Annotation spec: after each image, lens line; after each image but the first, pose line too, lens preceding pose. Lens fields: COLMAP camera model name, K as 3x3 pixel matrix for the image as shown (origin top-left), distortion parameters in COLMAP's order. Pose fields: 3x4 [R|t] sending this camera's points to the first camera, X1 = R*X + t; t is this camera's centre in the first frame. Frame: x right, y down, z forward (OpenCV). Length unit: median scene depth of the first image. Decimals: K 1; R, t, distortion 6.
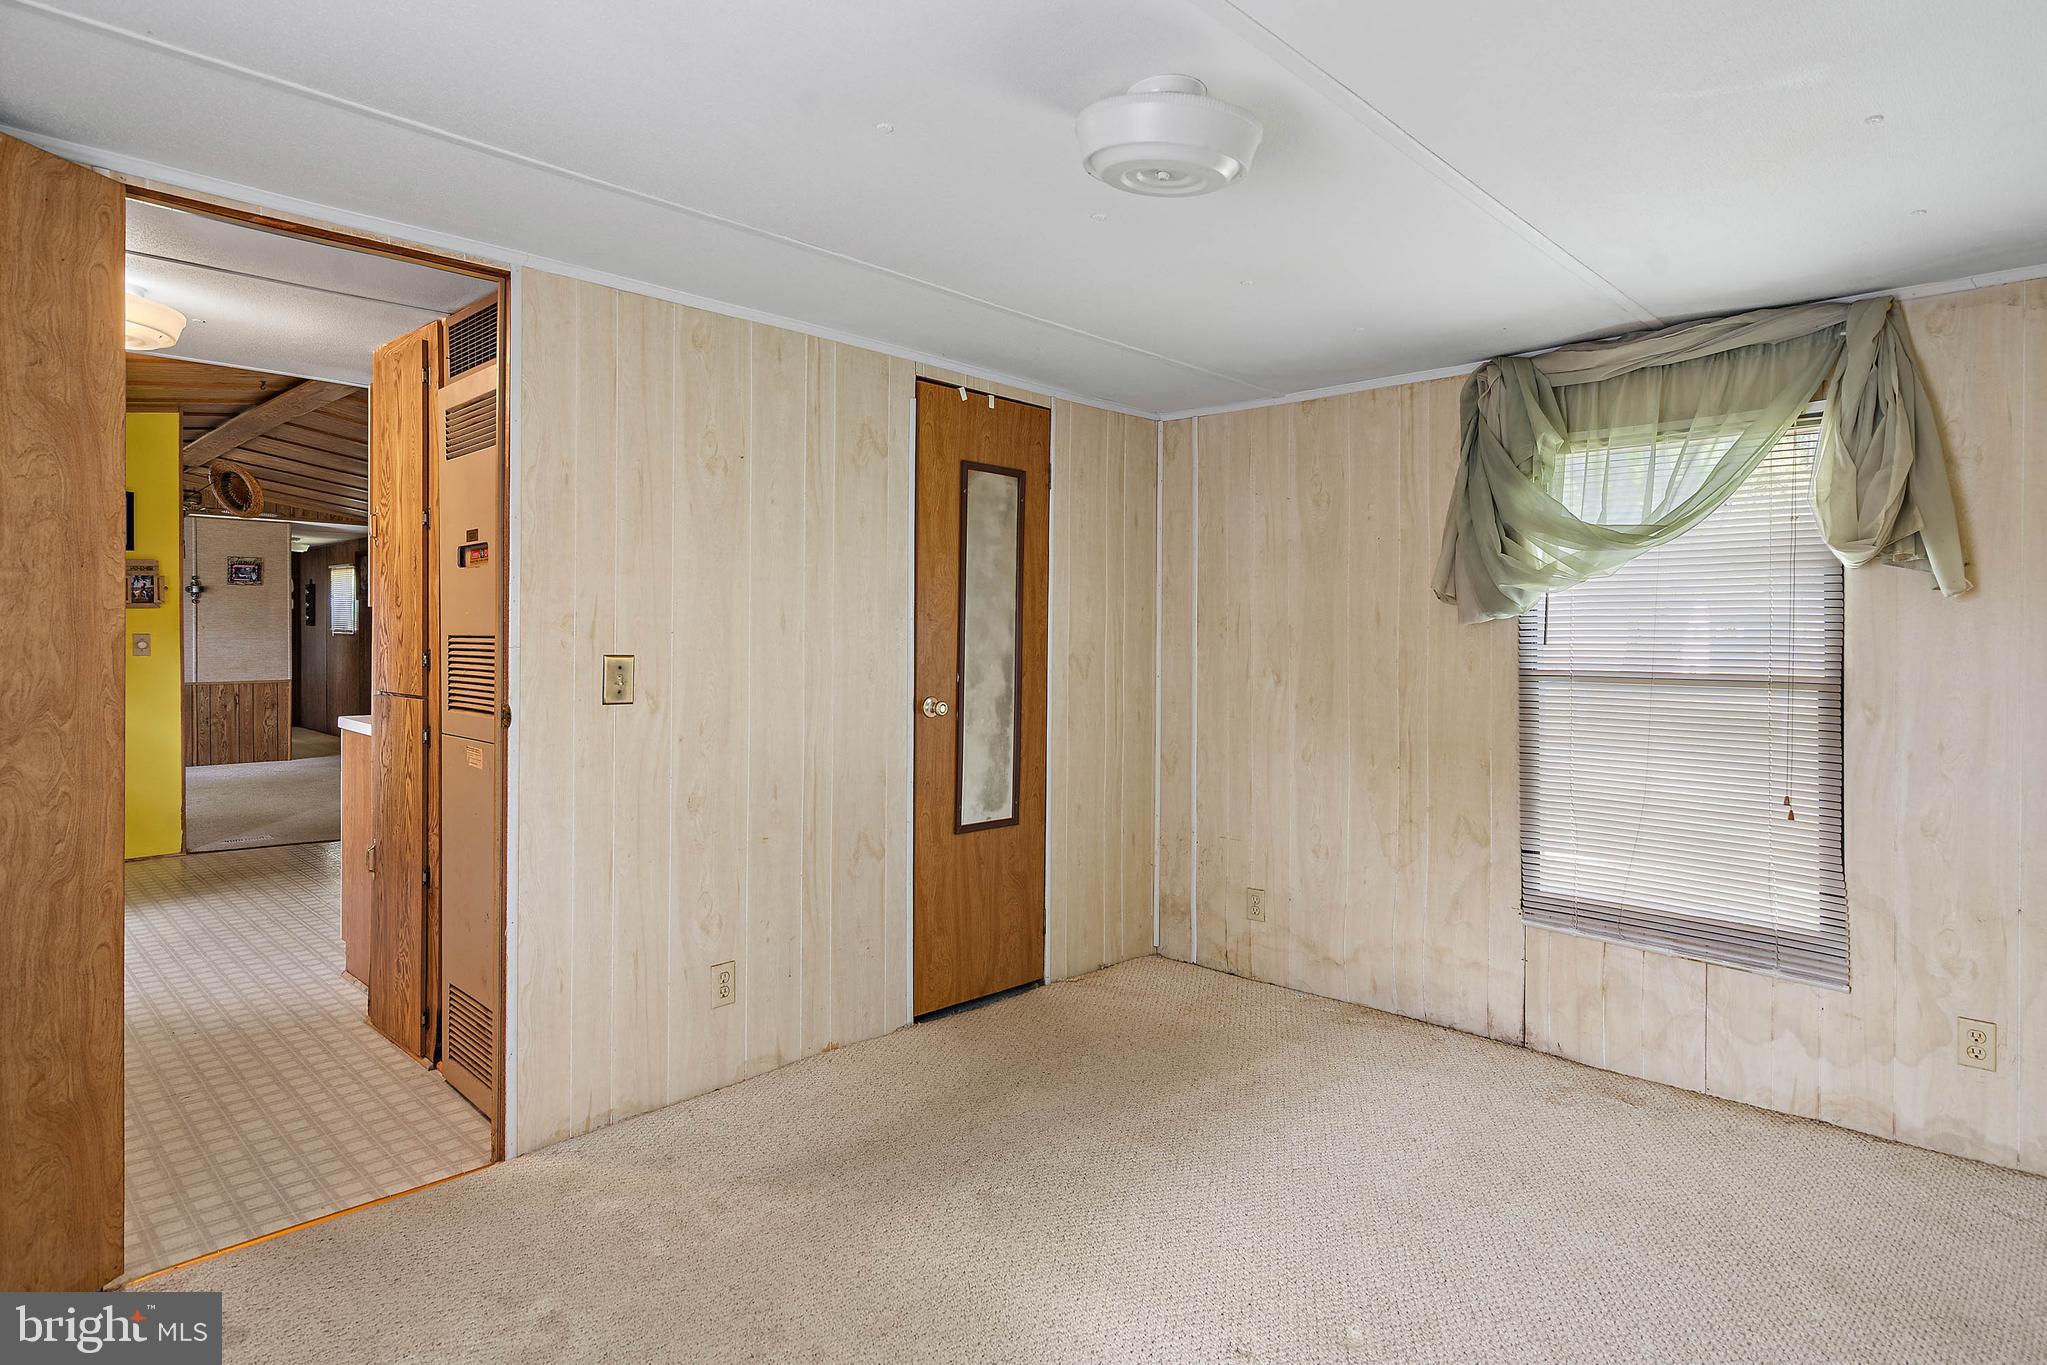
lens RADIAL K [[1113.9, 0, 1035.2], [0, 1113.9, 687.0], [0, 0, 1]] dist [0.005364, 0.005092]
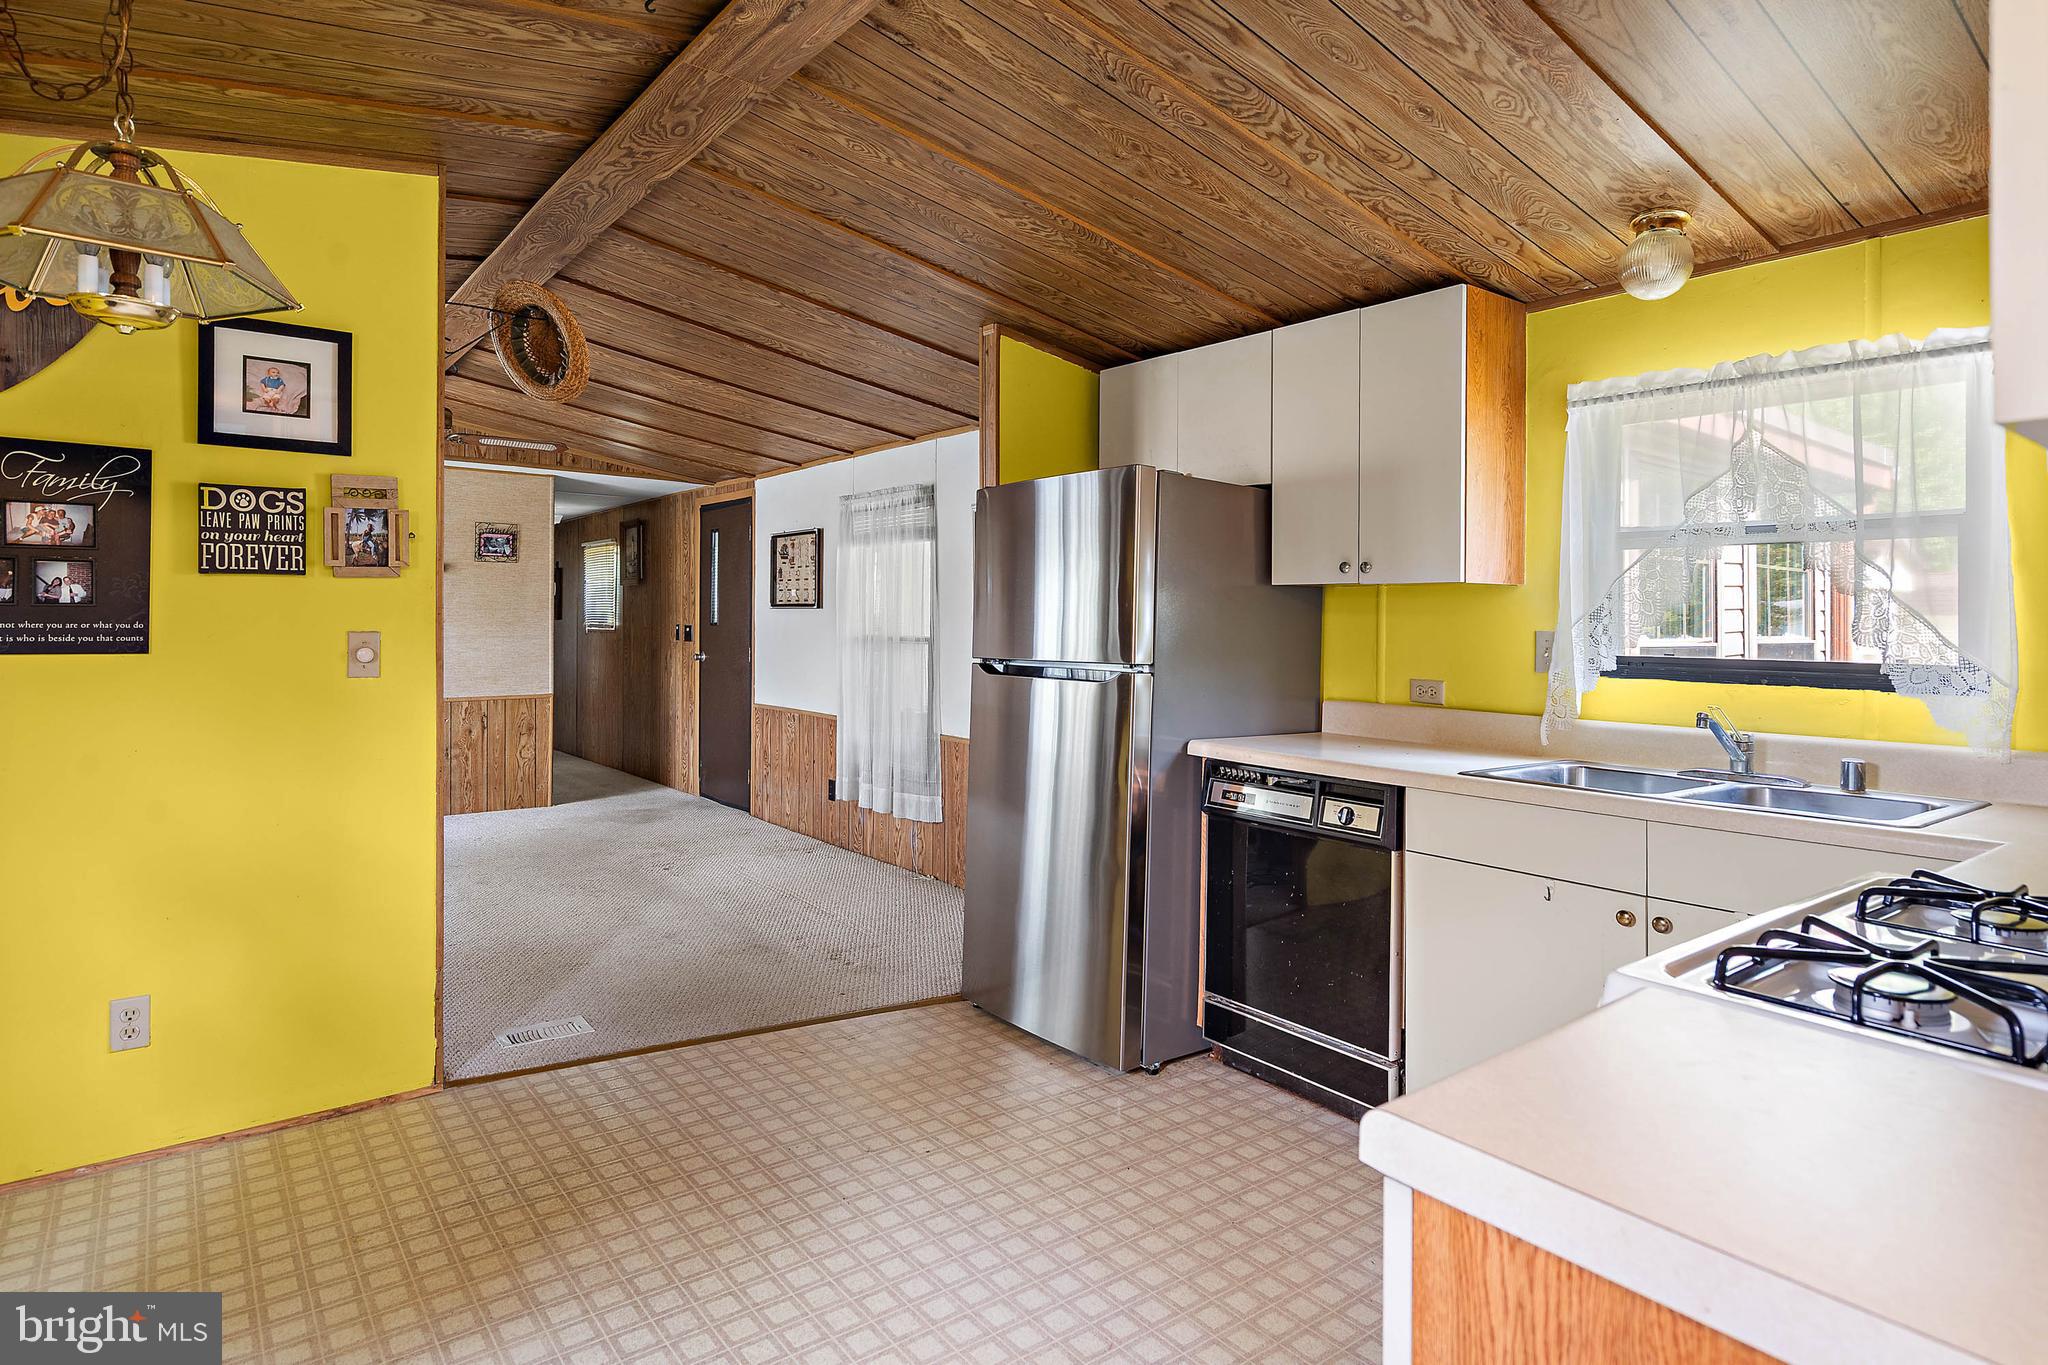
lens RADIAL K [[1059.2, 0, 1015.5], [0, 1059.2, 666.3], [0, 0, 1]] dist [-0.003974, -0.000128]
pose [[0.992489, 0.003023, -0.122298, -0.298671], [-0.004406, 0.999929, -0.011042, -0.018612], [0.122256, 0.011498, 0.992432, 0.375229]]
